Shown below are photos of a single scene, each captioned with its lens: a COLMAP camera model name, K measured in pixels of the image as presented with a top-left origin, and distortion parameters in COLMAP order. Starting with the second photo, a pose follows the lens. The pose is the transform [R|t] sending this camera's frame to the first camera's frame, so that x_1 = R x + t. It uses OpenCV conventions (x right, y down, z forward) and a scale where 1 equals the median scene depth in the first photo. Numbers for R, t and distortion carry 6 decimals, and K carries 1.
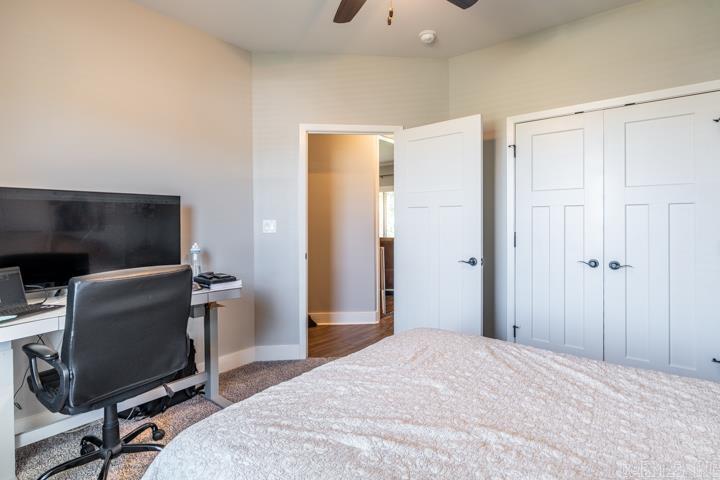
lens RADIAL K [[350.8, 0, 354.4], [0, 350.8, 223.4], [0, 0, 1]] dist [-0.015148, -0.000227]
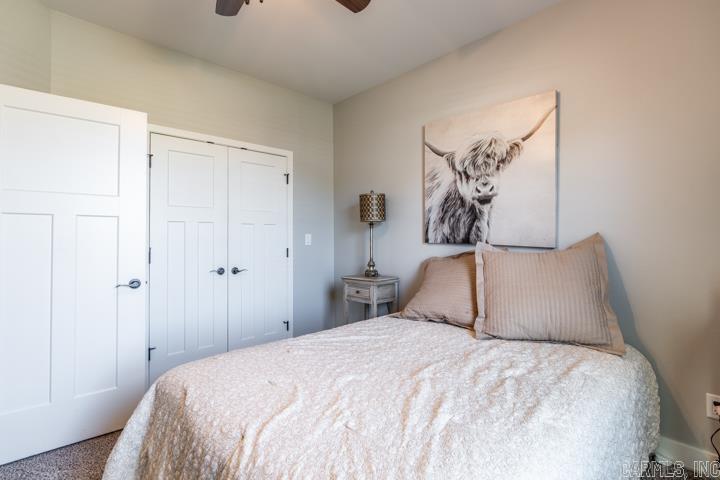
lens RADIAL K [[325.9, 0, 364.1], [0, 325.9, 235.1], [0, 0, 1]] dist [-0.008007, 0.001248]
pose [[0.159500, 0.007022, 0.987173, -0.873985], [0.003070, 0.999966, -0.007609, 0.000202], [-0.987193, 0.004244, 0.159473, 0.833169]]
